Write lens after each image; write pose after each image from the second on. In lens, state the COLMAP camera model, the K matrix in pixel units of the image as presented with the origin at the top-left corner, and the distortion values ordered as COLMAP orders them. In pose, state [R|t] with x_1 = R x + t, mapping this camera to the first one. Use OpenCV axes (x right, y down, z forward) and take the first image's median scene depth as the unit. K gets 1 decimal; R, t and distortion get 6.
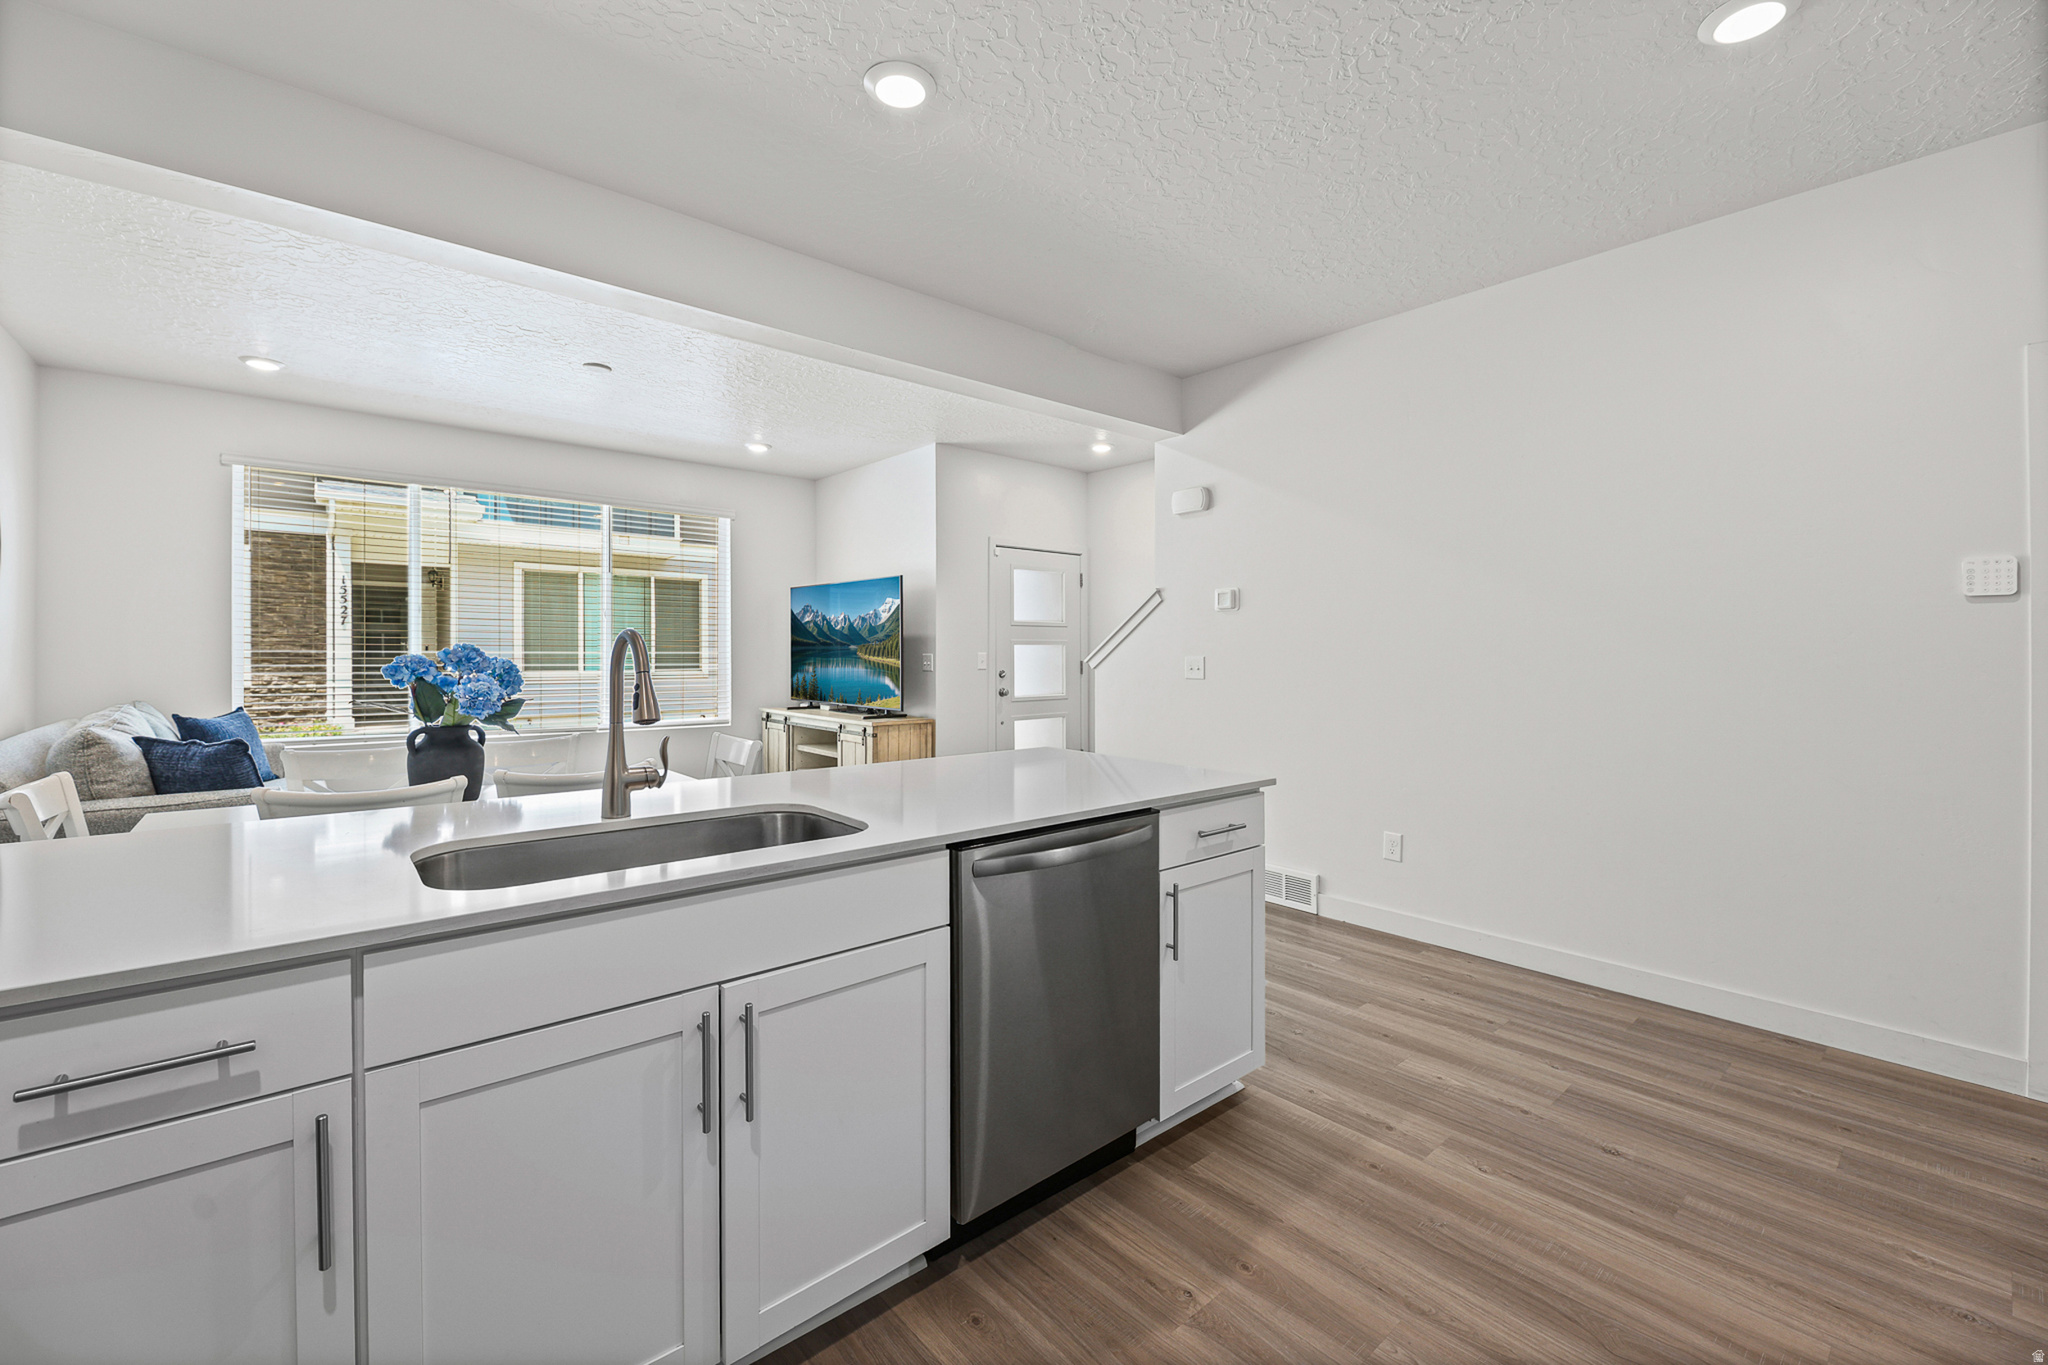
lens RADIAL K [[858.2, 0, 1012.1], [0, 858.2, 648.7], [0, 0, 1]] dist [-0.000444, -0.000302]
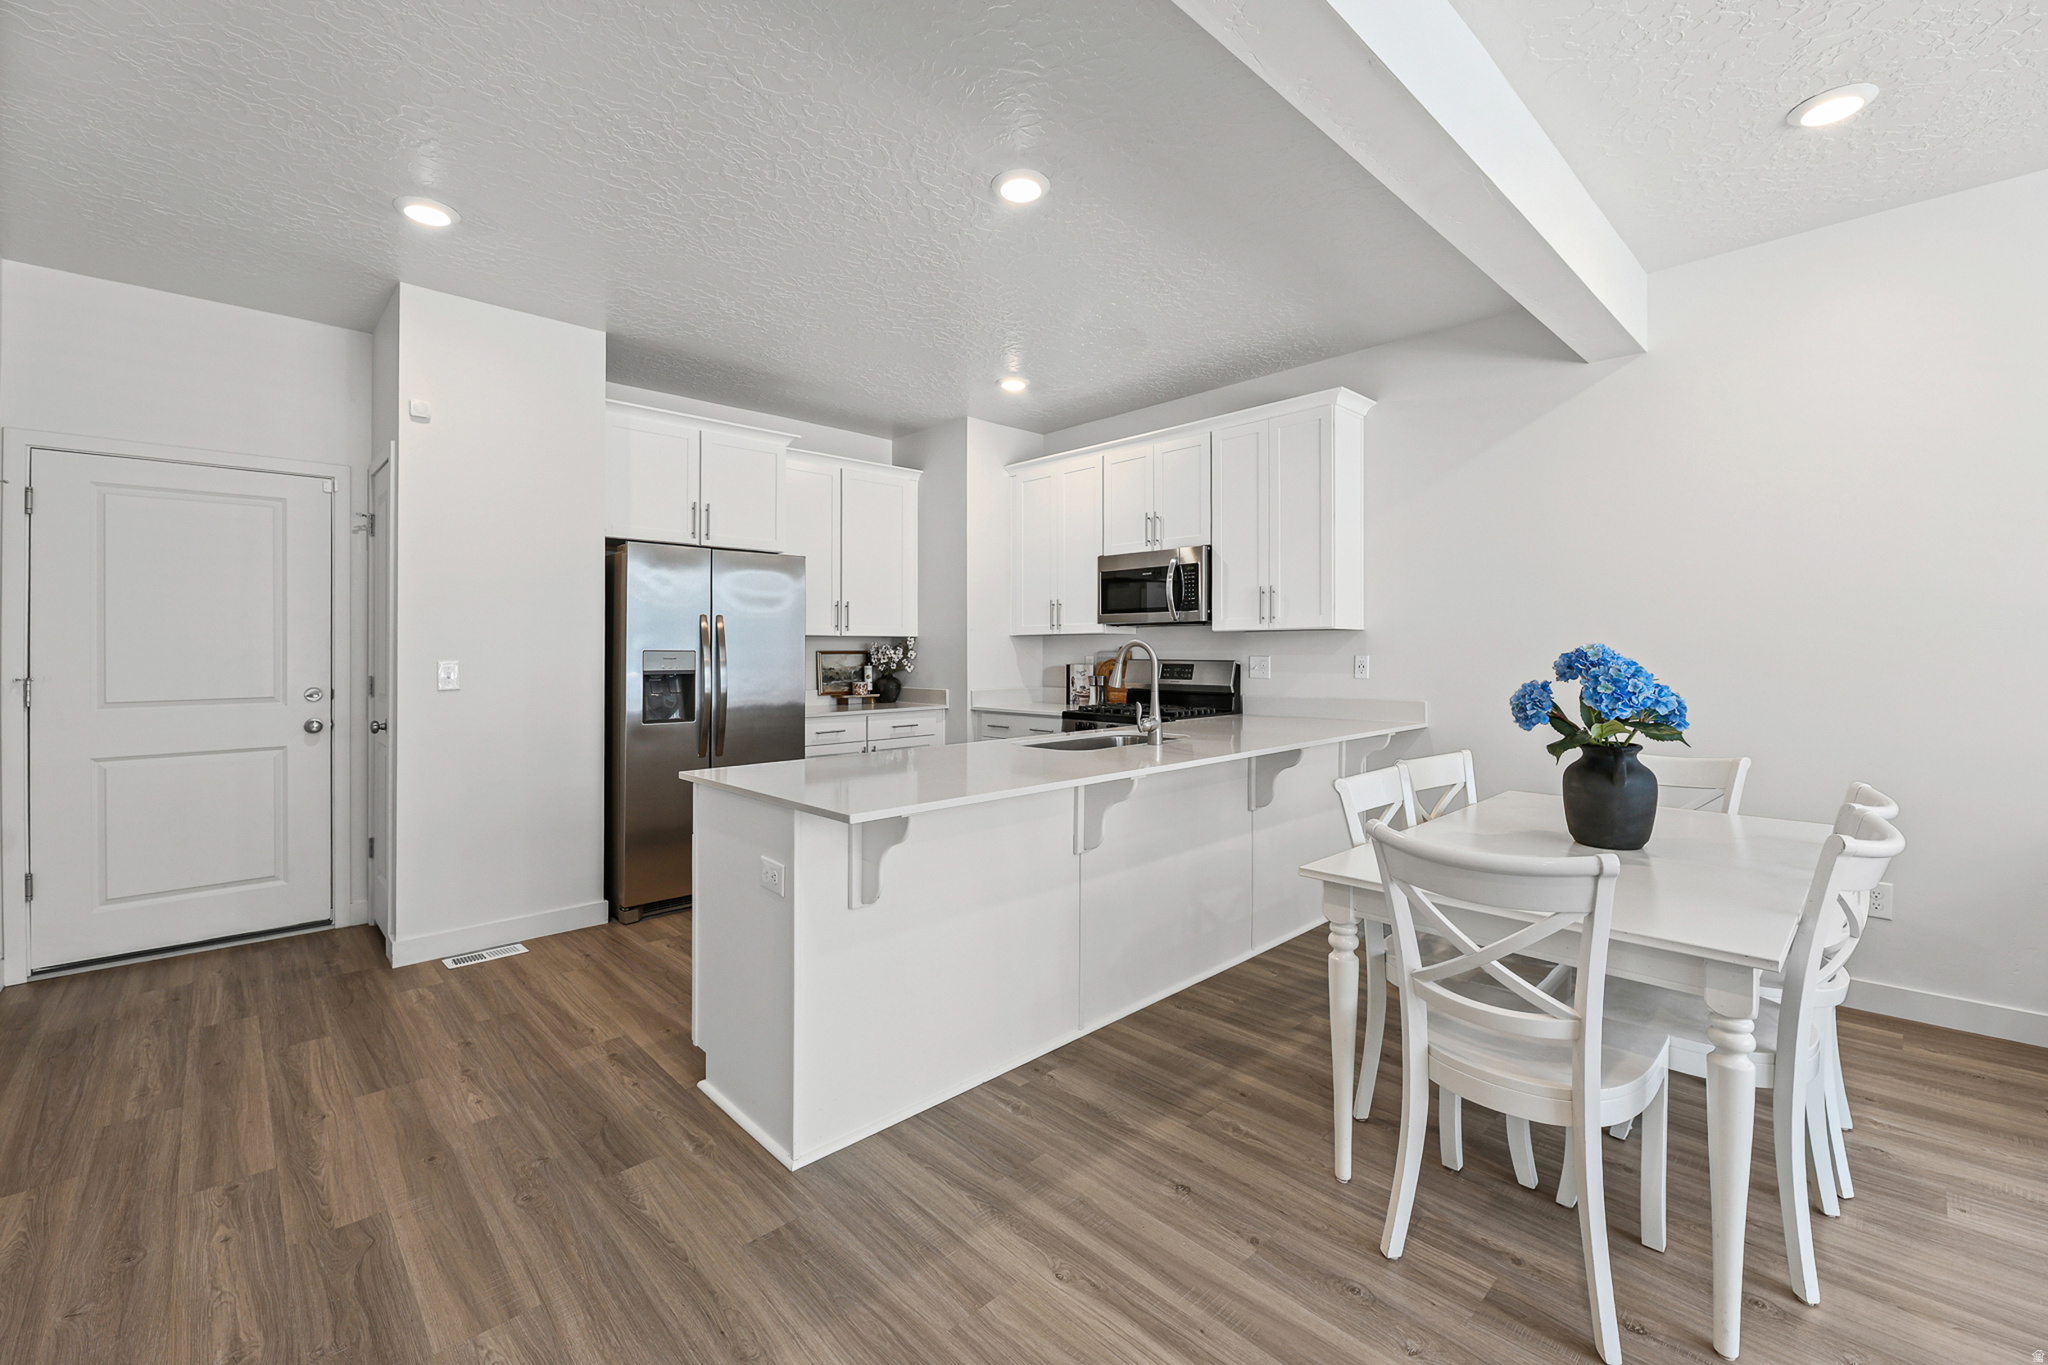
lens RADIAL K [[858.2, 0, 1012.1], [0, 858.2, 648.7], [0, 0, 1]] dist [-0.000444, -0.000302]
pose [[-0.998636, -0.004333, -0.052032, -0.022267], [-0.003679, 0.999913, -0.012656, -0.001755], [0.052082, -0.012447, -0.998565, 0.815445]]
